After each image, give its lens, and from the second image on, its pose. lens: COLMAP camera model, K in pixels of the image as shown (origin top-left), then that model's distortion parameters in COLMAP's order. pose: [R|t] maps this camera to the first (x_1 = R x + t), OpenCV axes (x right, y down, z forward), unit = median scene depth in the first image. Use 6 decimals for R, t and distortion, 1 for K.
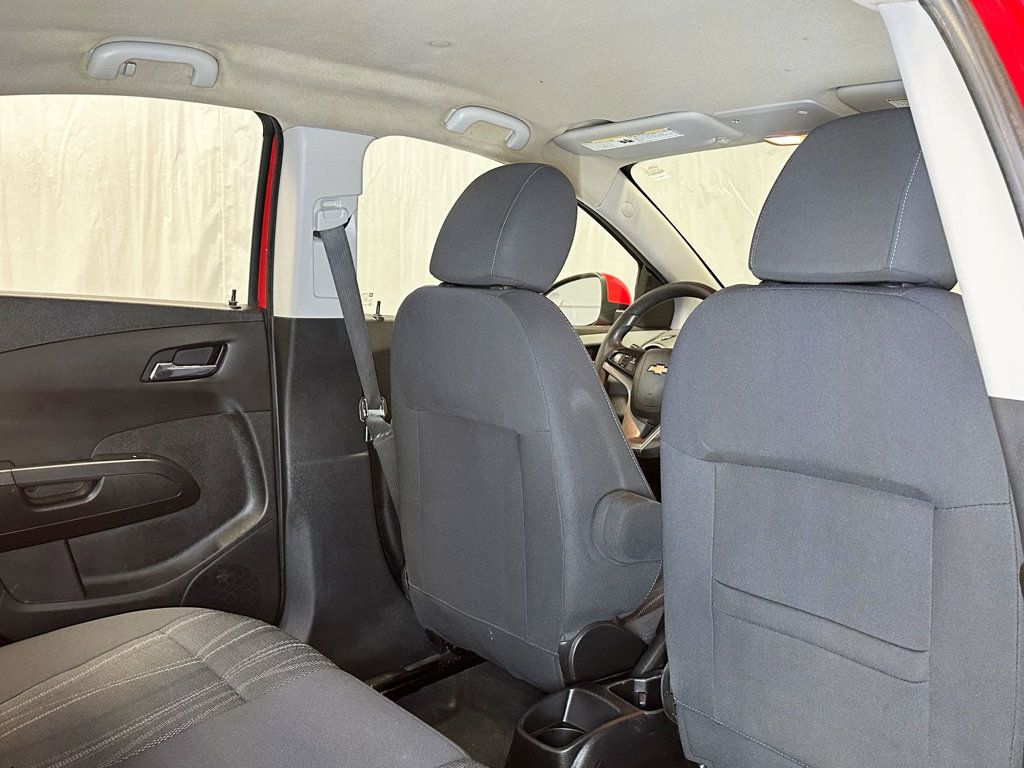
lens RADIAL K [[985.8, 0, 514.8], [0, 985.8, 386.4], [0, 0, 1]] dist [0.178561, -0.340510]
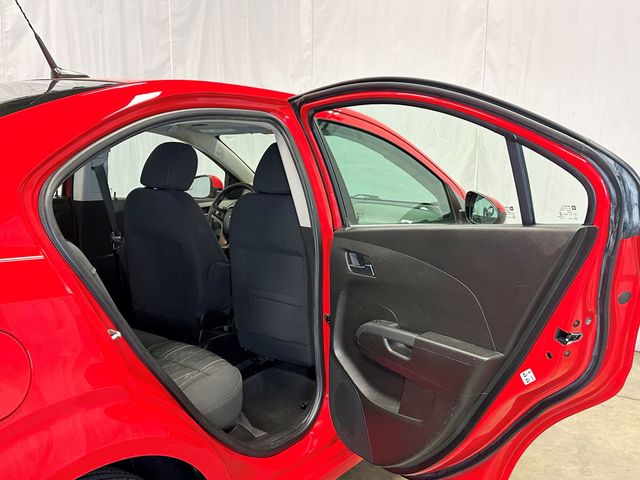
lens RADIAL K [[616.1, 0, 321.8], [0, 616.1, 241.5], [0, 0, 1]] dist [0.178561, -0.340510]
pose [[0.967941, -0.036814, 0.248466, -0.034235], [0.028415, 0.998900, 0.037305, -0.007816], [-0.249566, -0.029049, 0.967922, -0.650659]]
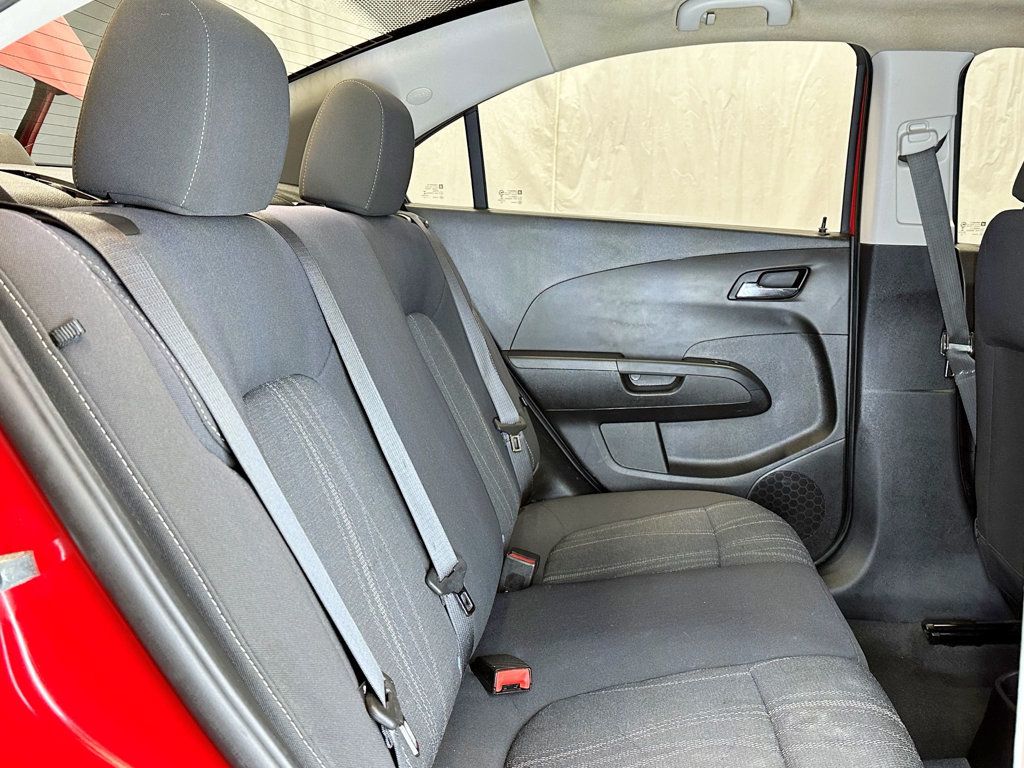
lens RADIAL K [[985.8, 0, 514.8], [0, 985.8, 386.4], [0, 0, 1]] dist [0.178561, -0.340510]
pose [[0.709163, 0.116662, -0.695326, 0.231581], [-0.086150, 0.993163, 0.078769, 0.024134], [0.699762, 0.004043, 0.714365, 0.013732]]
